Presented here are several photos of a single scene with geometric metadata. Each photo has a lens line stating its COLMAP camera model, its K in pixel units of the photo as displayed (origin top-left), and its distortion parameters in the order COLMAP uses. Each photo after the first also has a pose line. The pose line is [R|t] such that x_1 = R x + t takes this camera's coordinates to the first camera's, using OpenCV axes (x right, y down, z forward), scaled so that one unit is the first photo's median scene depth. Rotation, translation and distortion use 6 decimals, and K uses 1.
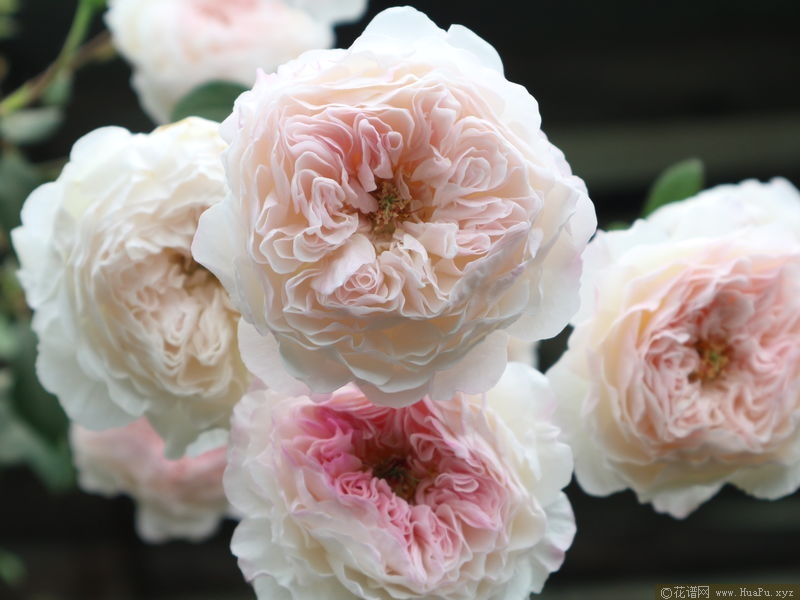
lens RADIAL K [[1833.1, 0, 400.0], [0, 1833.1, 300.0], [0, 0, 1]] dist [-0.154004, -0.123427]
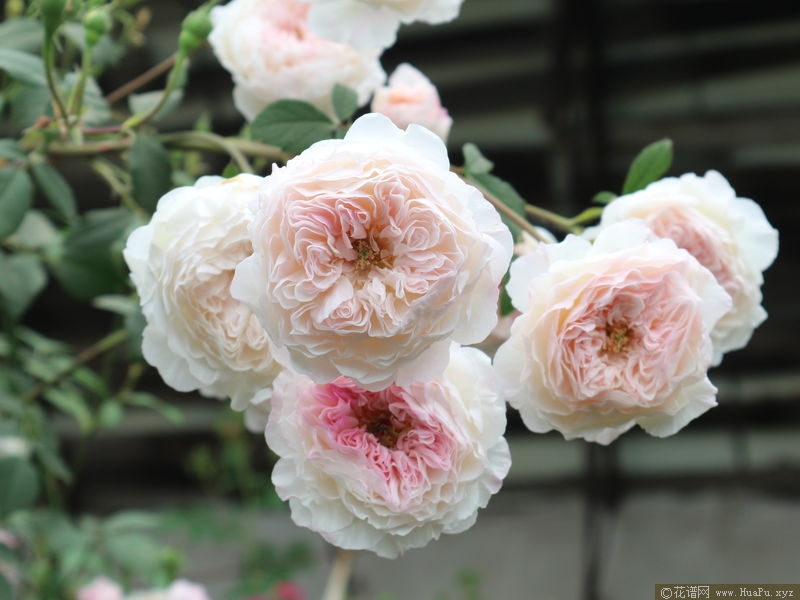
lens RADIAL K [[1833.1, 0, 400.0], [0, 1833.1, 300.0], [0, 0, 1]] dist [-0.154004, -0.123427]
pose [[0.993276, -0.006609, -0.115581, 0.182023], [0.021145, 0.991932, 0.124998, -0.189330], [0.113822, -0.126601, 0.985402, -0.423093]]
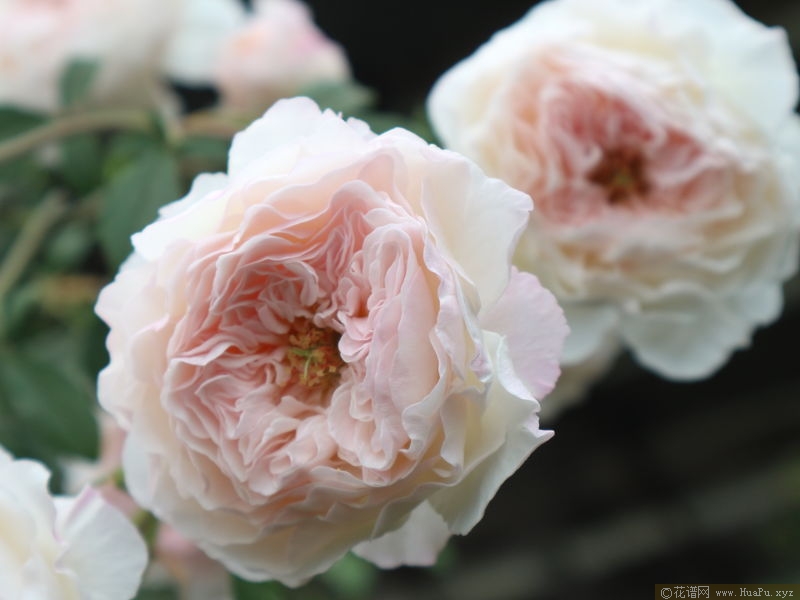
lens RADIAL K [[1833.1, 0, 400.0], [0, 1833.1, 300.0], [0, 0, 1]] dist [-0.154004, -0.123427]
pose [[0.837304, -0.295384, -0.460077, 0.547317], [0.340080, 0.940273, 0.015235, 0.015999], [0.428098, -0.169219, 0.887748, 0.474202]]
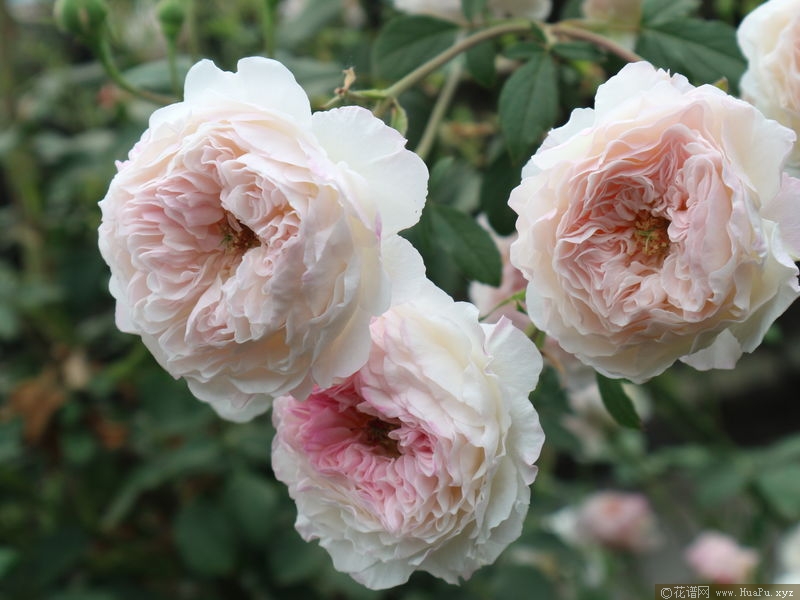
lens RADIAL K [[1833.1, 0, 400.0], [0, 1833.1, 300.0], [0, 0, 1]] dist [-0.154004, -0.123427]
pose [[0.727420, -0.226120, -0.647866, 0.767249], [0.356337, 0.931340, 0.075034, -0.061991], [0.586416, -0.285440, 0.758050, 0.172175]]
